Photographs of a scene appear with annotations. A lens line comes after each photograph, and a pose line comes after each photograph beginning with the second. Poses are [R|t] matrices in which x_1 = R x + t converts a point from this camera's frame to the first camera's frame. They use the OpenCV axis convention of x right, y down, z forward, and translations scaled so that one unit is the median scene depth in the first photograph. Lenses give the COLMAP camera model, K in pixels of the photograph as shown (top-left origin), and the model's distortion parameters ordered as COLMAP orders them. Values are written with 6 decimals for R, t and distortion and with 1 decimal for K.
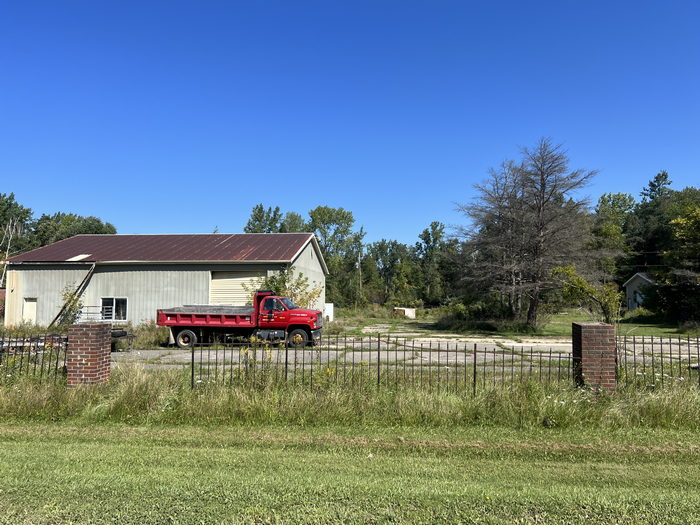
lens RADIAL K [[522.6, 0, 362.0], [0, 522.6, 264.0], [0, 0, 1]] dist [0.071390, -0.071134]
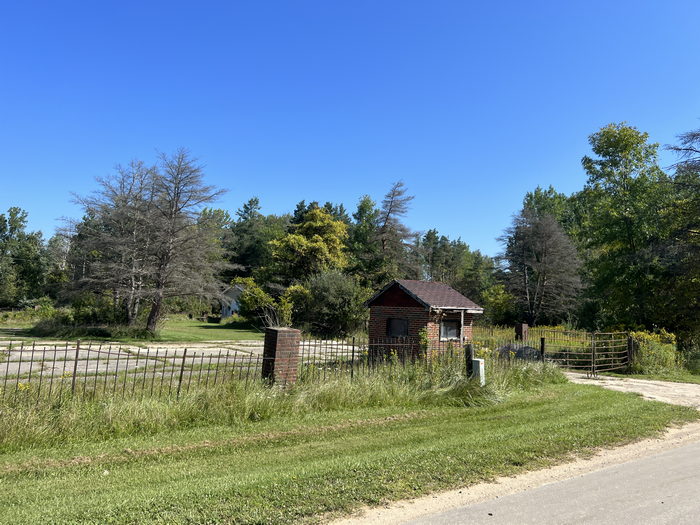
lens RADIAL K [[522.6, 0, 353.4], [0, 522.6, 259.3], [0, 0, 1]] dist [0.071390, -0.071134]
pose [[0.743750, 0.094929, 0.661683, -0.061688], [-0.082049, 0.995344, -0.050573, 0.001075], [-0.663403, -0.016677, 0.748076, 0.005531]]
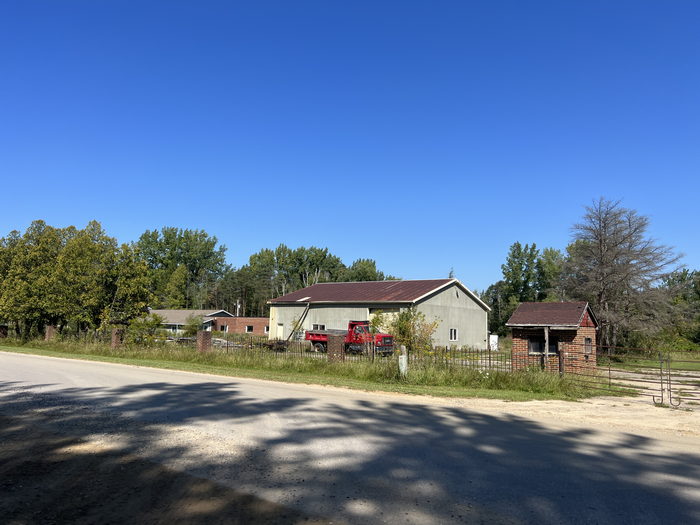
lens RADIAL K [[522.6, 0, 358.0], [0, 522.6, 269.3], [0, 0, 1]] dist [0.071390, -0.071134]
pose [[0.838273, -0.034794, -0.544139, 0.496829], [0.006033, 0.998493, -0.054552, -0.016125], [0.545217, 0.042446, 0.837219, -0.266342]]
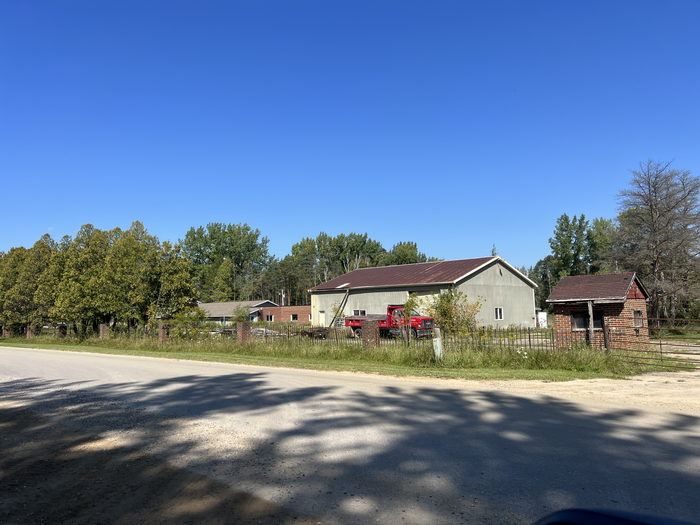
lens RADIAL K [[522.6, 0, 349.3], [0, 522.6, 257.7], [0, 0, 1]] dist [0.071390, -0.071134]
pose [[0.777058, -0.079231, -0.624423, 0.504472], [0.060520, 0.996854, -0.051174, -0.015190], [0.626513, 0.001975, 0.779408, -0.248800]]
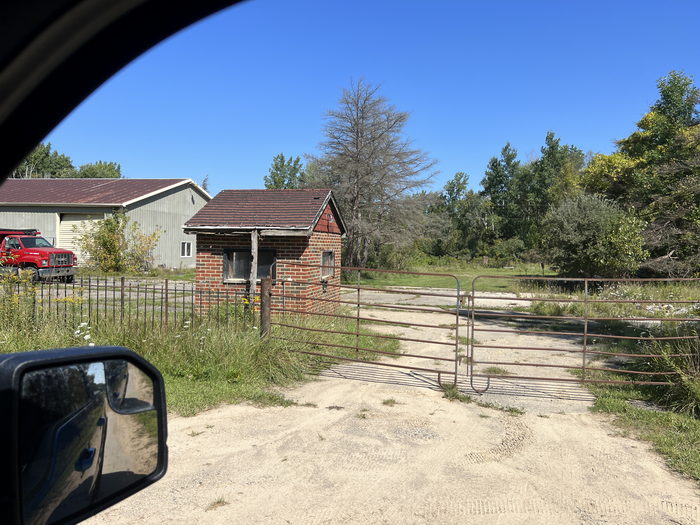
lens RADIAL K [[522.6, 0, 349.8], [0, 522.6, 260.9], [0, 0, 1]] dist [0.071390, -0.071134]
pose [[0.987254, 0.031693, -0.155967, 0.455784], [-0.018274, 0.996064, 0.086731, 0.005976], [0.158102, -0.082776, 0.983947, 0.034633]]
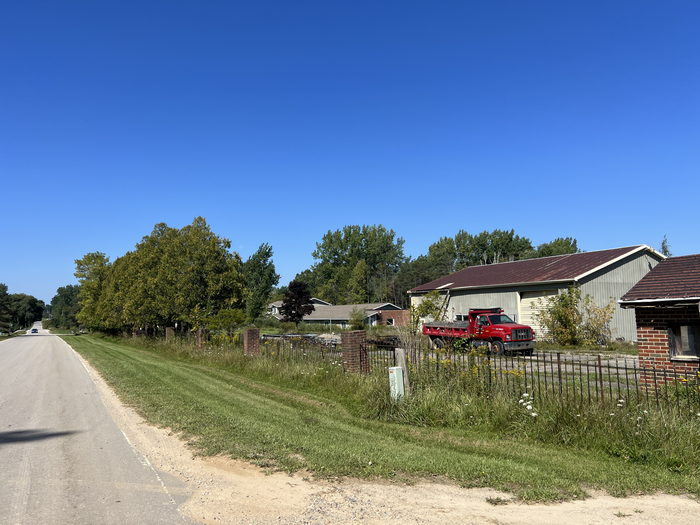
lens RADIAL K [[522.6, 0, 354.3], [0, 522.6, 261.2], [0, 0, 1]] dist [0.071390, -0.071134]
pose [[0.563313, -0.093308, -0.820958, 0.477942], [0.064625, 0.995535, -0.068807, 0.002657], [0.823712, -0.014295, 0.566828, 0.024430]]
